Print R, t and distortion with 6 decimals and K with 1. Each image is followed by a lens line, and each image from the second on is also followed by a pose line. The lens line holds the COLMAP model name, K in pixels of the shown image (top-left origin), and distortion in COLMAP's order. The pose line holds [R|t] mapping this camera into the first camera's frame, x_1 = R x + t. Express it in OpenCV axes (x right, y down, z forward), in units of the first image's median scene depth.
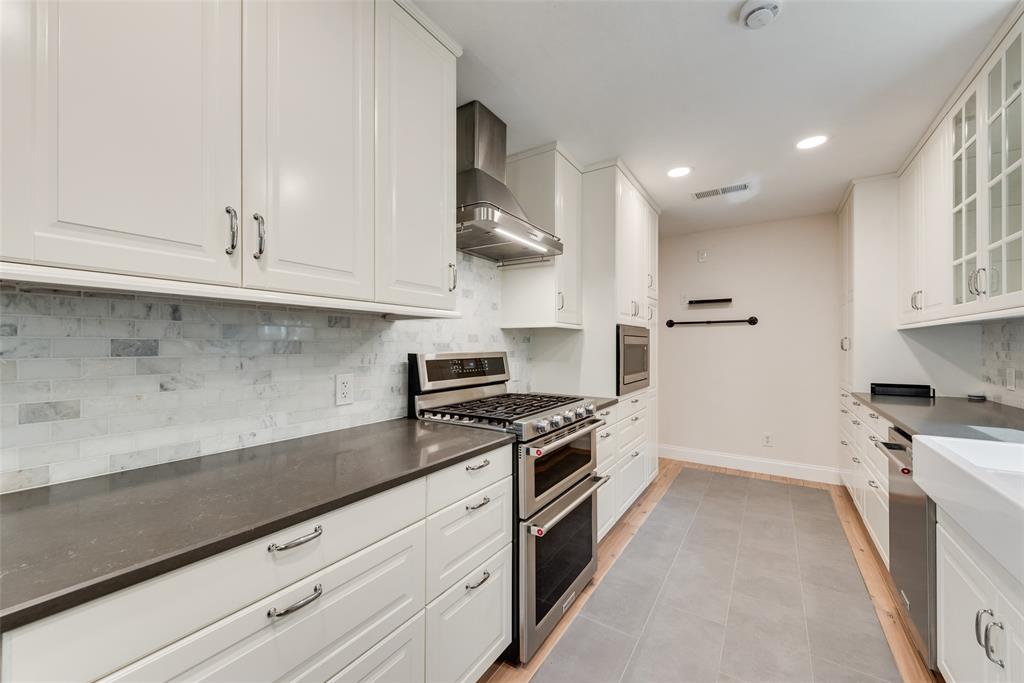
lens RADIAL K [[403.7, 0, 512.1], [0, 403.7, 343.2], [0, 0, 1]] dist [-0.016884, -0.000023]
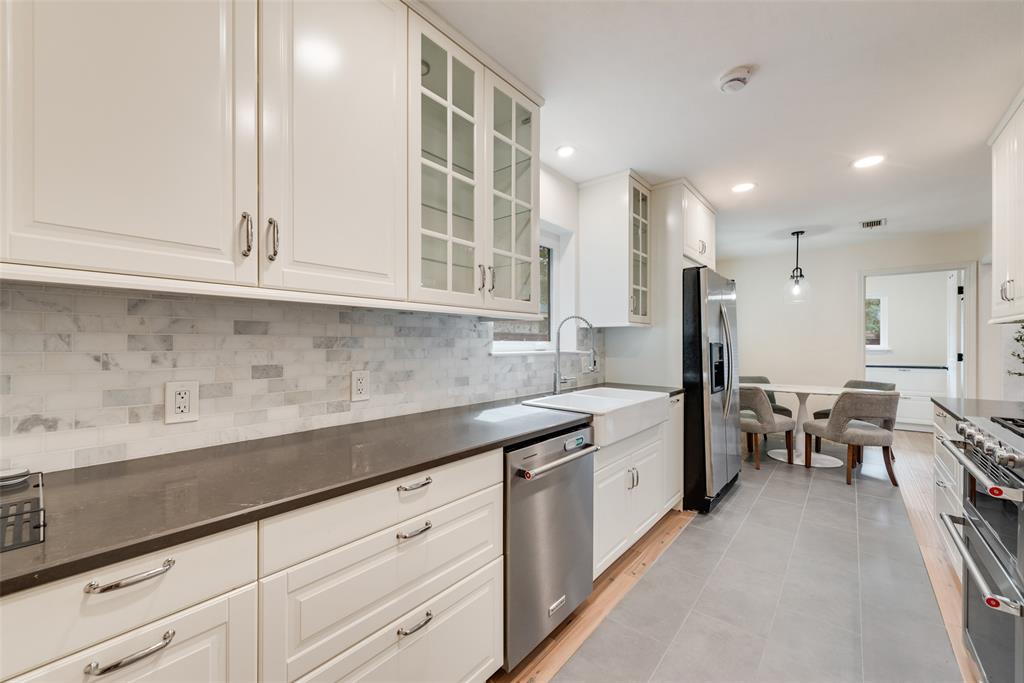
lens RADIAL K [[312.2, 0, 511.3], [0, 312.2, 339.2], [0, 0, 1]] dist [0.000699, -0.000063]
pose [[0.966867, 0.004242, -0.255246, 0.222487], [-0.004657, 0.999989, -0.001022, 0.003008], [0.255239, 0.002177, 0.966876, 0.354624]]
